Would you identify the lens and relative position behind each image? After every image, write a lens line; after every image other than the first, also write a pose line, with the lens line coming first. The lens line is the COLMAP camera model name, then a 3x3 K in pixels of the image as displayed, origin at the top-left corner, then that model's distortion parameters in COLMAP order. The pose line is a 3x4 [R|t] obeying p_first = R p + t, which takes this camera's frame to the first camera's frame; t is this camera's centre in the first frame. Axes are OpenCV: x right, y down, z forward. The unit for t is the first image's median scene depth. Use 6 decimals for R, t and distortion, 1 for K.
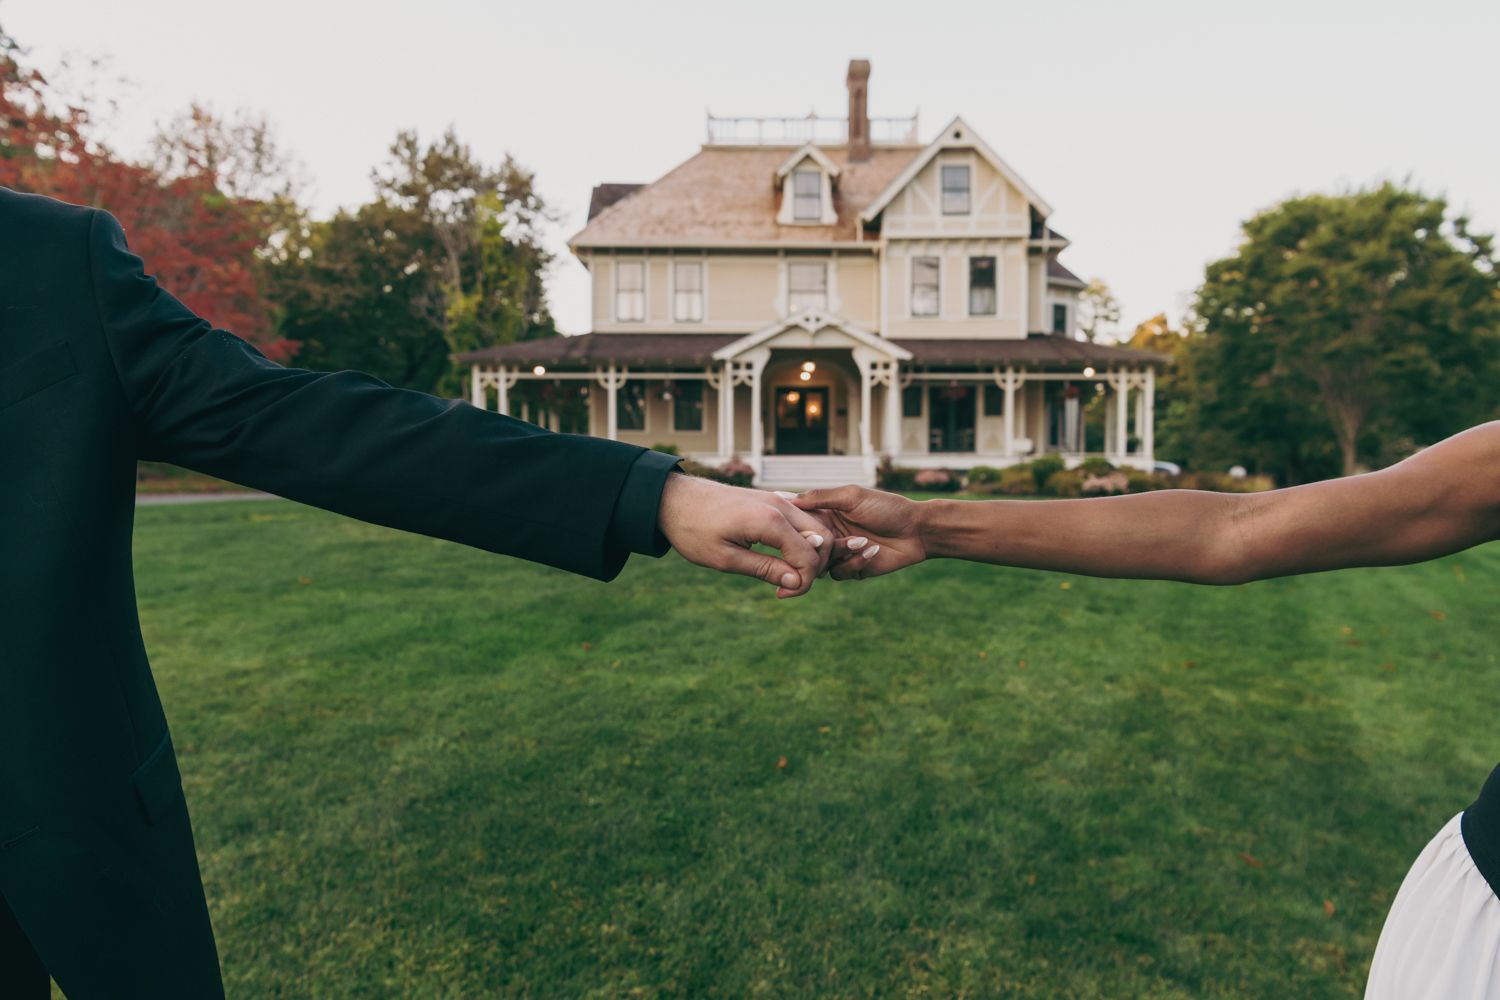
lens RADIAL K [[1156.8, 0, 749.3], [0, 1156.8, 532.2], [0, 0, 1]] dist [-0.001737, 0.000033]
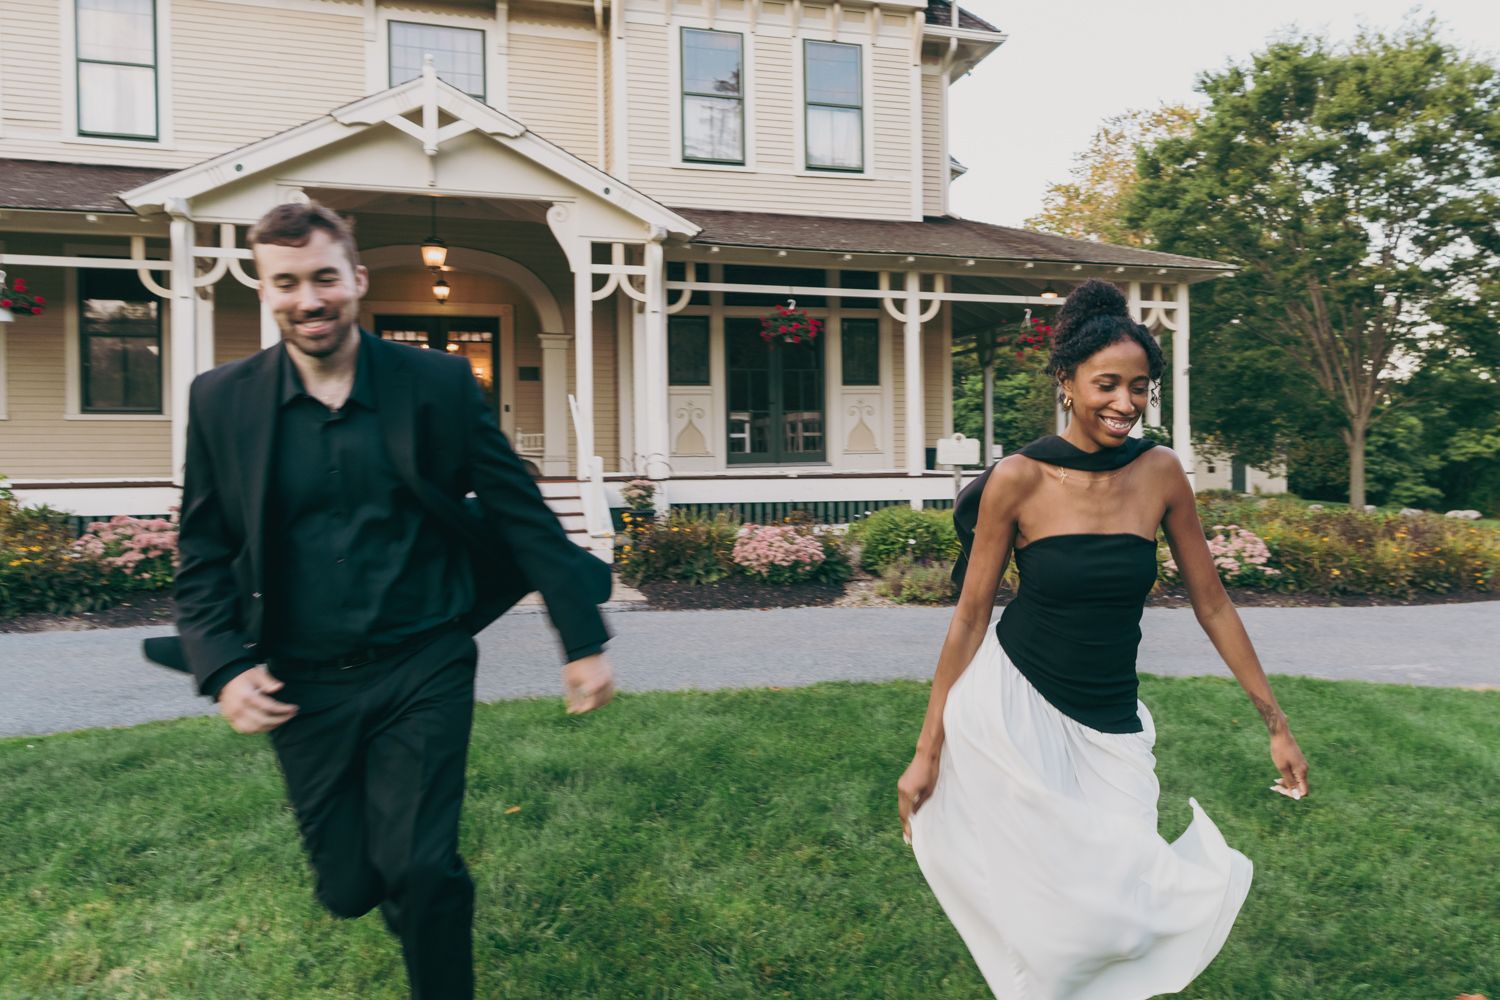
lens RADIAL K [[1286.0, 0, 919.0], [0, 1286.0, 470.5], [0, 0, 1]] dist [0.010244, -0.005961]
pose [[0.937182, -0.012395, 0.348622, 0.051174], [0.026183, 0.999049, -0.034866, -0.047556], [-0.347858, 0.041804, 0.936615, 0.515601]]
